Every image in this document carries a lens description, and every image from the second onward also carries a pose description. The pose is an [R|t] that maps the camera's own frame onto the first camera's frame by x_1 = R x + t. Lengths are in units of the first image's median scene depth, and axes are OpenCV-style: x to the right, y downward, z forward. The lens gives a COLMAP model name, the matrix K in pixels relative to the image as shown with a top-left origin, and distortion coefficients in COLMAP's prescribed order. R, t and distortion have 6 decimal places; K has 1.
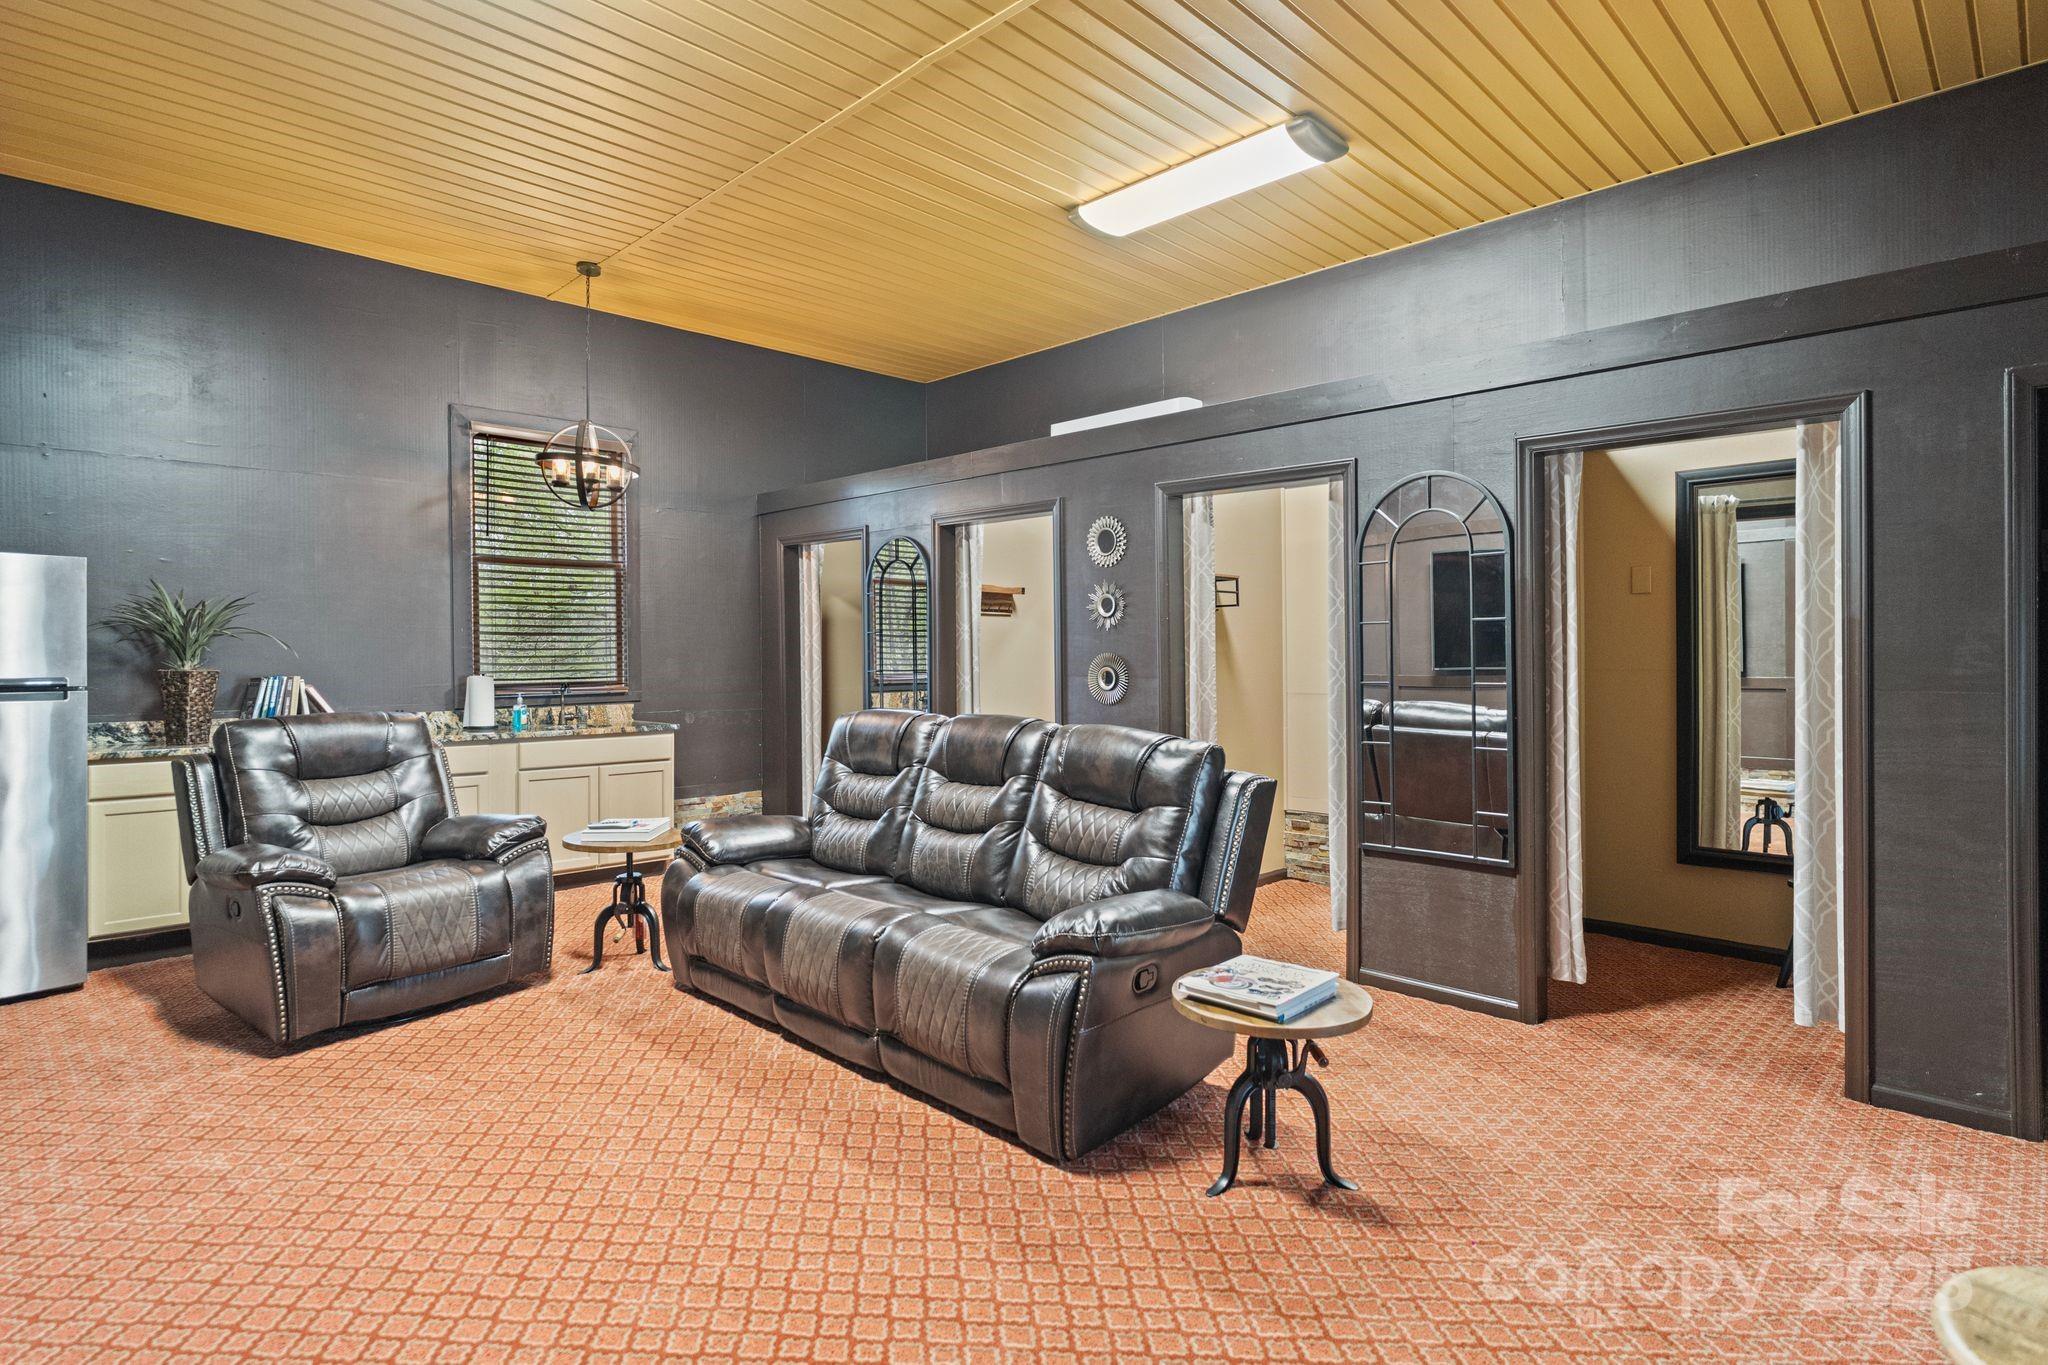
lens RADIAL K [[1041.8, 0, 1045.0], [0, 1041.8, 643.6], [0, 0, 1]] dist [0.002565, -0.000574]
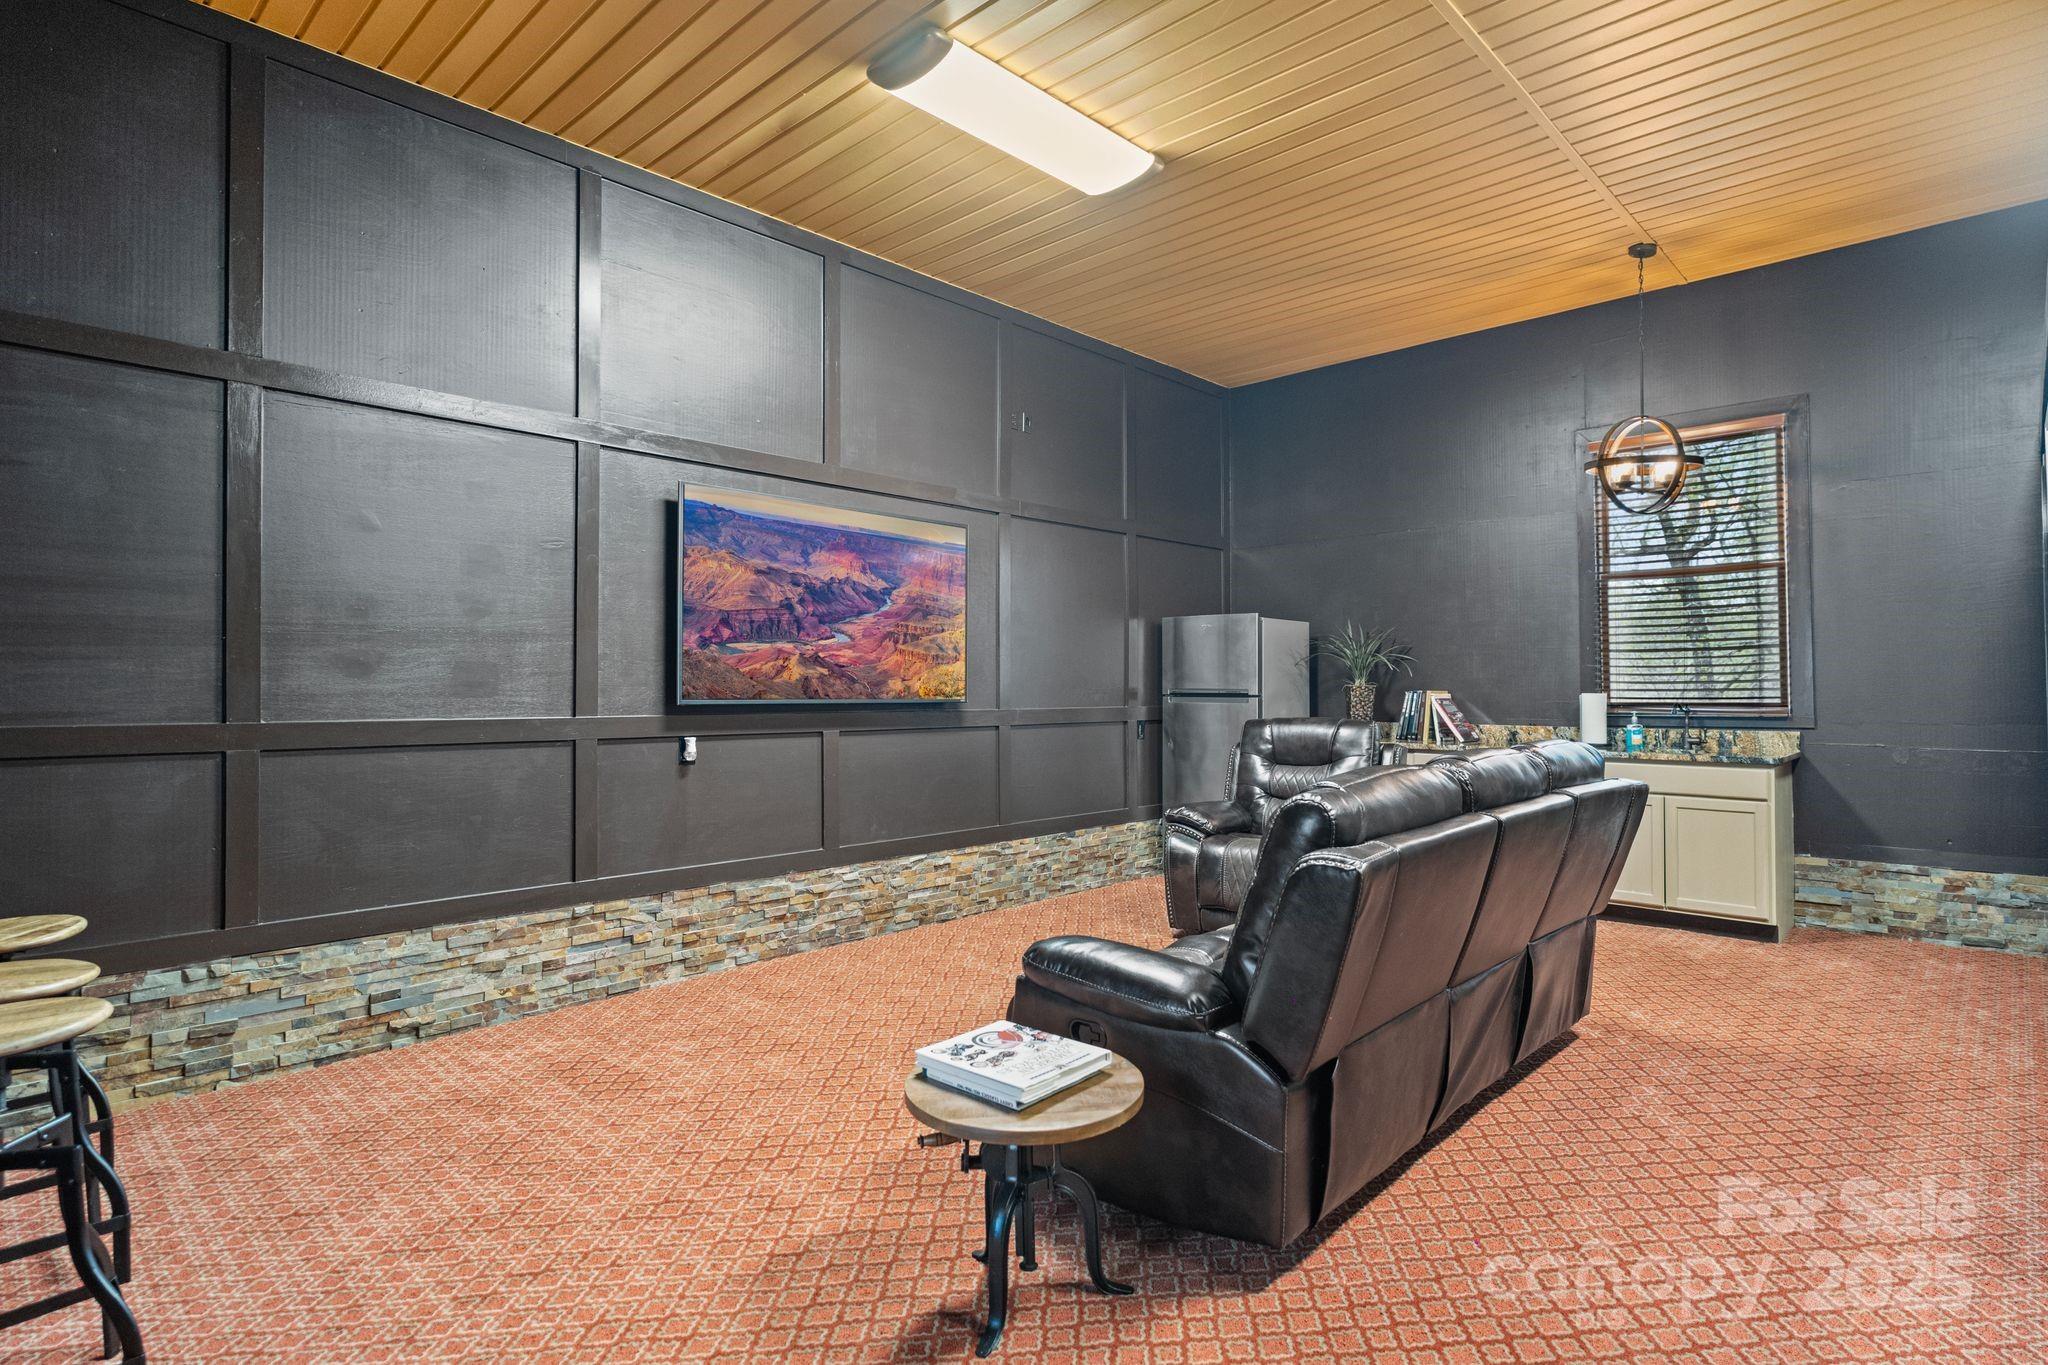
lens RADIAL K [[1041.8, 0, 1024.2], [0, 1041.8, 662.2], [0, 0, 1]] dist [0.002565, -0.000574]
pose [[0.020746, -0.014168, -0.999684, 0.459047], [0.015910, 0.999778, -0.013839, 0.006087], [0.999658, -0.015618, 0.020967, 0.430238]]
